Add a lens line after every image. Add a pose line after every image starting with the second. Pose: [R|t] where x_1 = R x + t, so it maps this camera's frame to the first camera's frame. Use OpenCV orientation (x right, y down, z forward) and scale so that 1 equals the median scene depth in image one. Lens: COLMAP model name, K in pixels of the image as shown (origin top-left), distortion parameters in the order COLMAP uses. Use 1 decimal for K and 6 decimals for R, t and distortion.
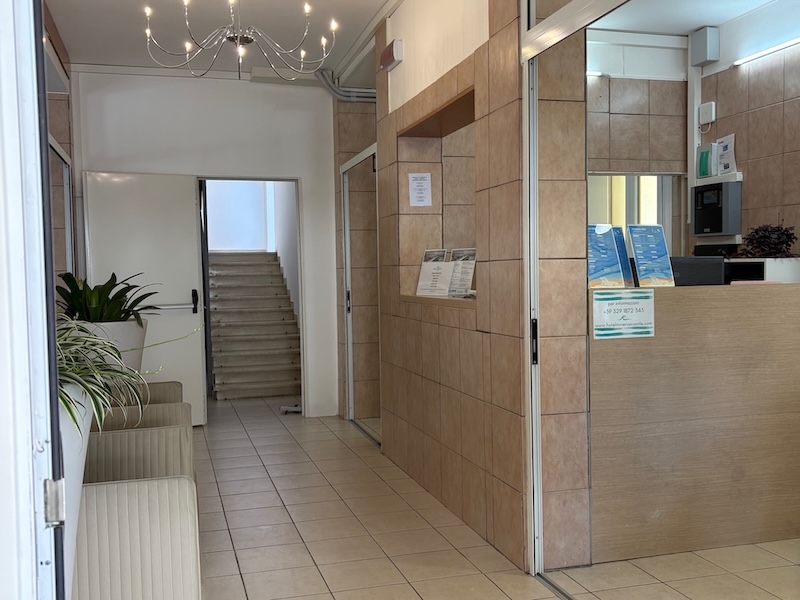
lens RADIAL K [[833.3, 0, 402.8], [0, 833.3, 300.4], [0, 0, 1]] dist [0.027093, 0.000000]
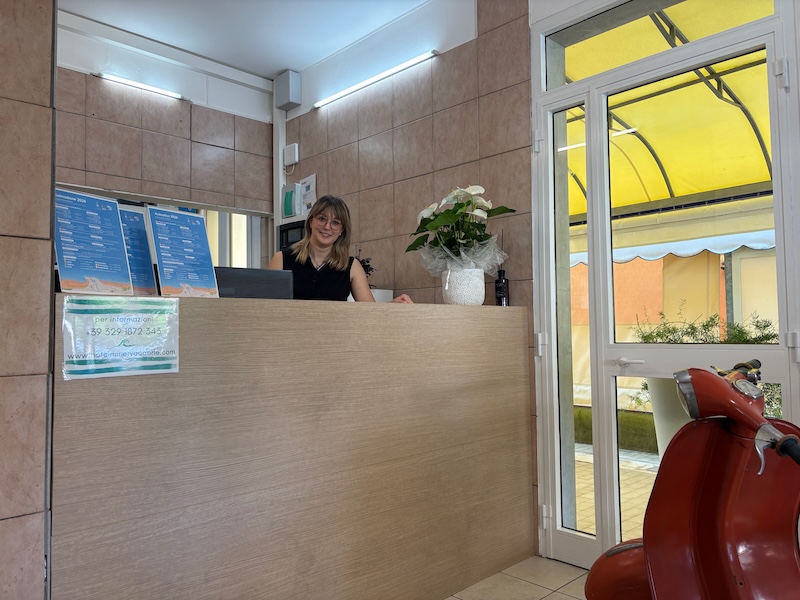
lens RADIAL K [[608.1, 0, 401.1], [0, 608.1, 301.3], [0, 0, 1]] dist [0.006140, 0.004818]
pose [[0.882943, 0.023608, 0.468886, 0.220355], [0.018493, 0.996211, -0.084982, 0.030379], [-0.469115, 0.083705, 0.879161, 0.479066]]
